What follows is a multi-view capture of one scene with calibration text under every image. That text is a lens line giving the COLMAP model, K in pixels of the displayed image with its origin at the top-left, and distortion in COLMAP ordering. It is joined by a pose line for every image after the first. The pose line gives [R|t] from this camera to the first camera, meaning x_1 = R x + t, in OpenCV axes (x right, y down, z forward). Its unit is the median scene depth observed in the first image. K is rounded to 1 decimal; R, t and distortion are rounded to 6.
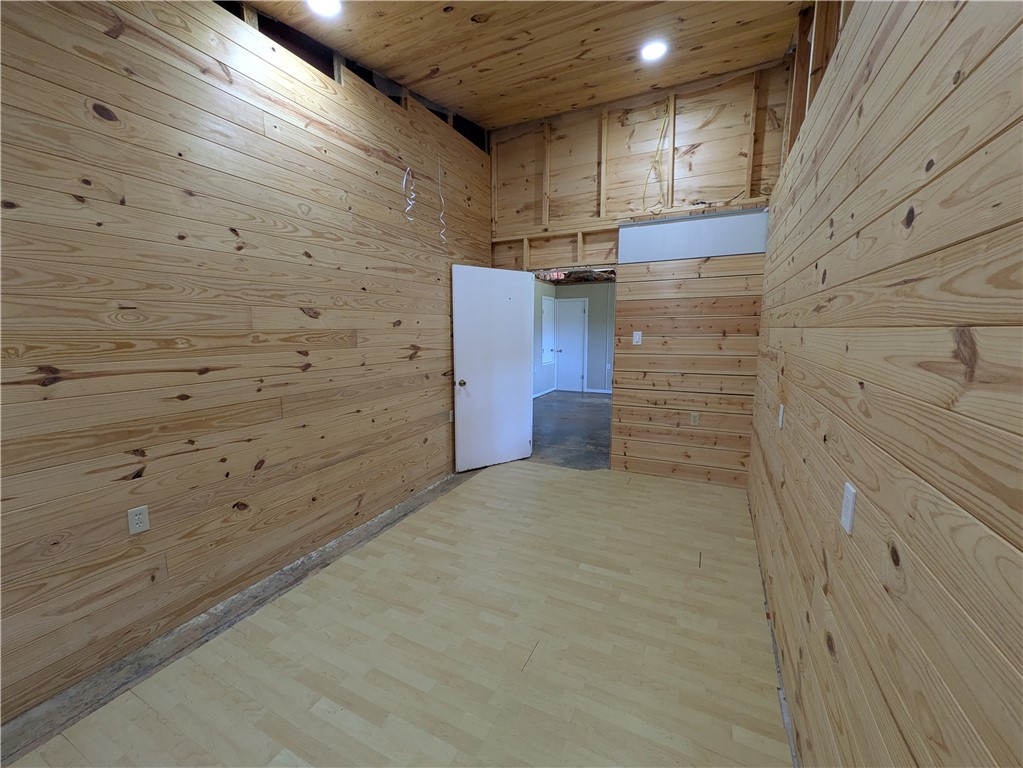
lens RADIAL K [[408.4, 0, 511.5], [0, 408.4, 384.0], [0, 0, 1]] dist [0.002328, 0.000774]
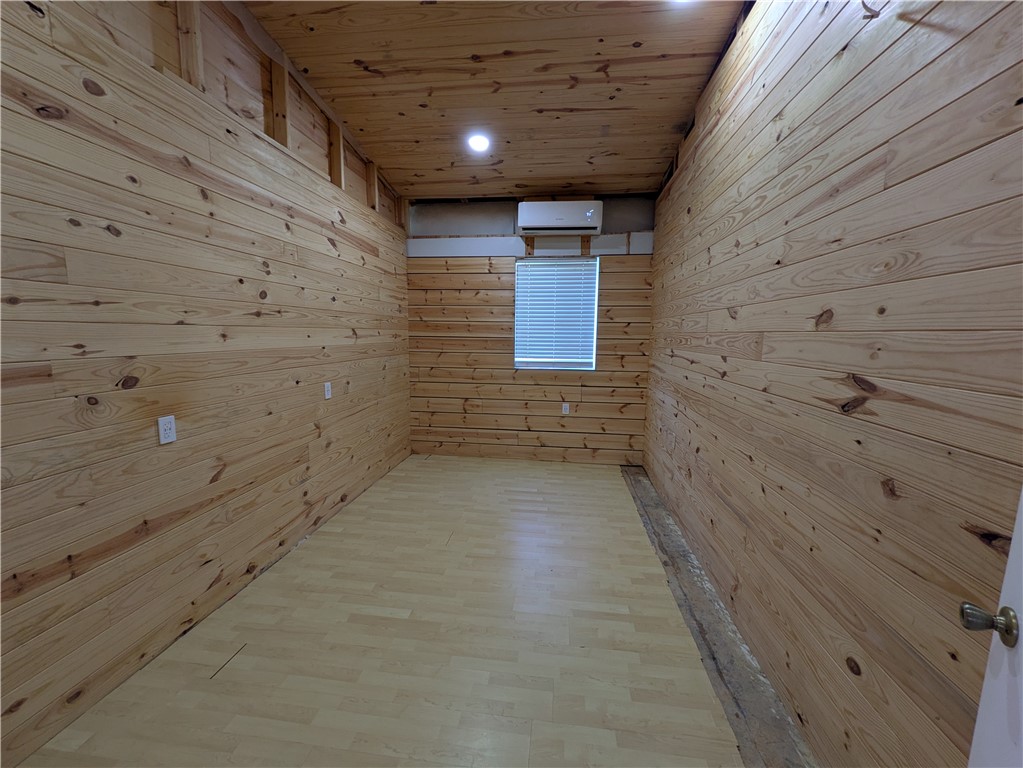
lens RADIAL K [[408.4, 0, 511.5], [0, 408.4, 384.0], [0, 0, 1]] dist [0.002328, 0.000774]
pose [[-0.945166, 0.032760, -0.324942, 0.192375], [-0.052358, 0.966888, 0.249773, -0.191020], [0.322365, 0.253091, -0.912154, 1.454952]]
